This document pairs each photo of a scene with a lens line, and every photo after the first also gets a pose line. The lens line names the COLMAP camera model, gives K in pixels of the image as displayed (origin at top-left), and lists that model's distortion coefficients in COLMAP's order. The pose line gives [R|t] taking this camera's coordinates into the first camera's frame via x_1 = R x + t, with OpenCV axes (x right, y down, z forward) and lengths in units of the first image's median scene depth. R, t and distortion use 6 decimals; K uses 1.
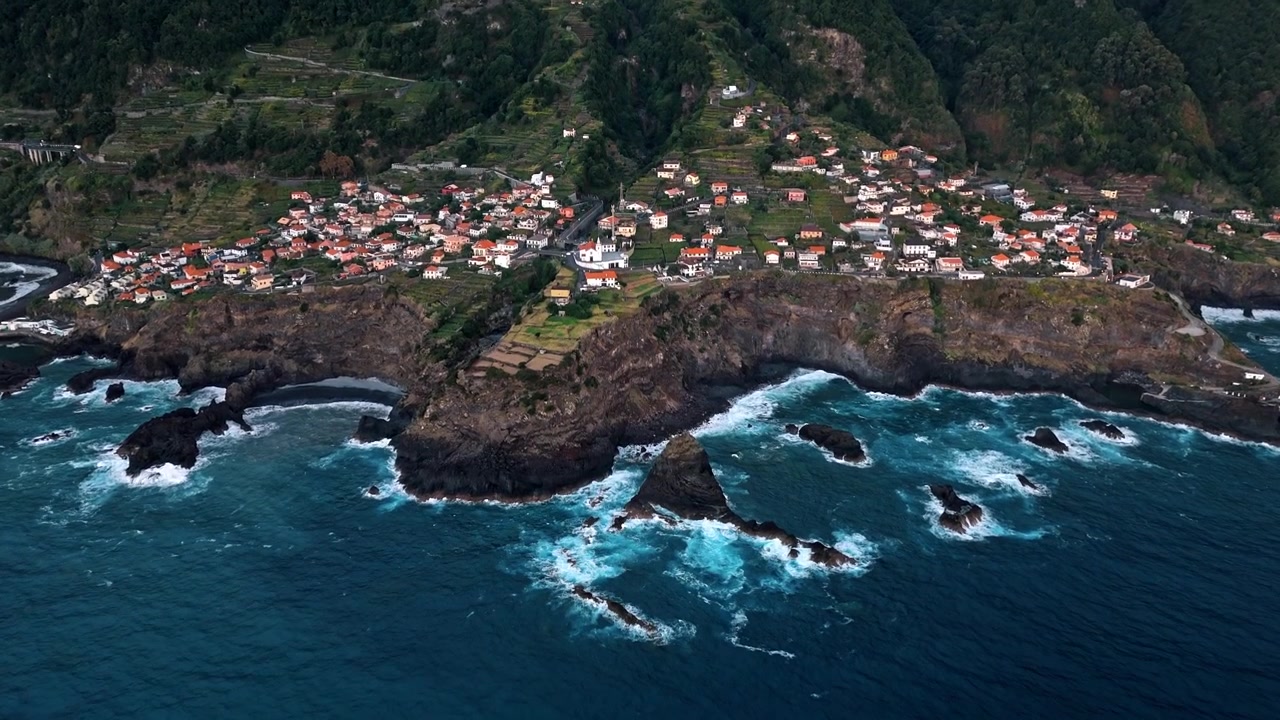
lens RADIAL K [[1068.3, 0, 620.2], [0, 1068.3, 390.8], [0, 0, 1]] dist [0.062528, -0.030543]
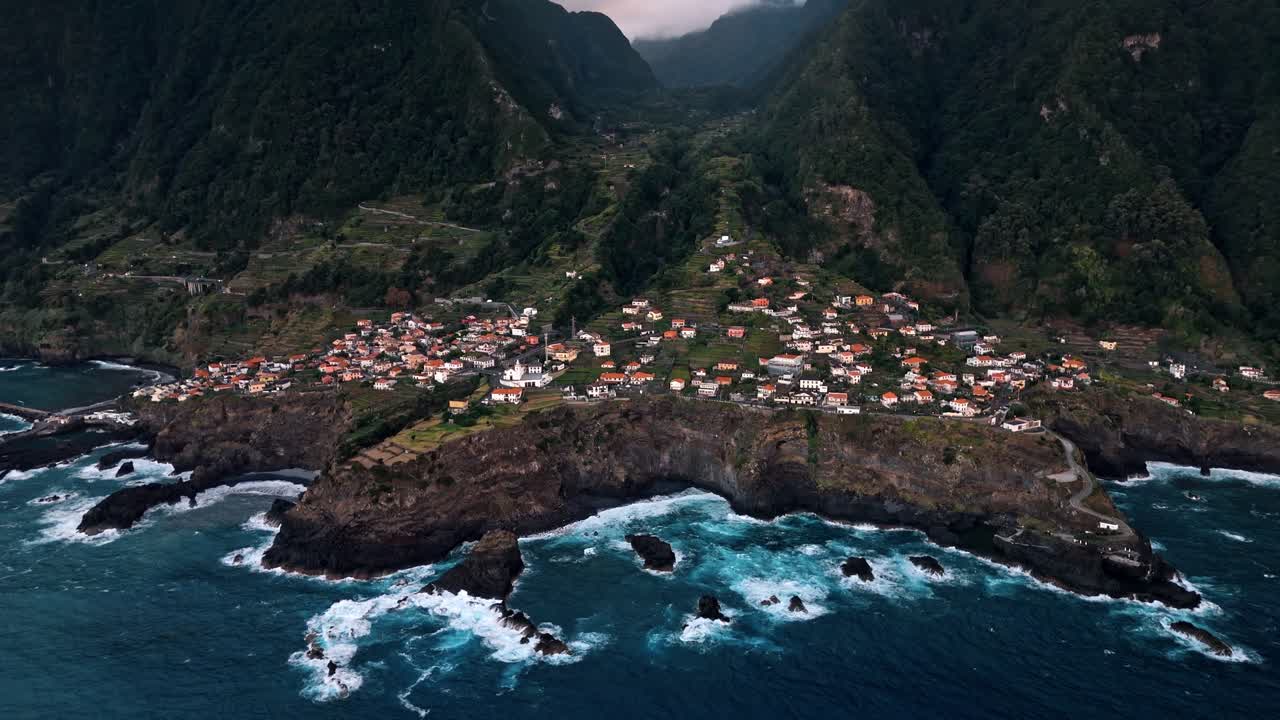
lens RADIAL K [[1017.3, 0, 620.9], [0, 1017.3, 380.4], [0, 0, 1]] dist [0.083618, -0.036617]
pose [[0.967496, 0.042980, -0.249209, 0.269177], [-0.078215, 0.987990, -0.133258, 0.010460], [0.240488, 0.148419, 0.959238, -0.006462]]
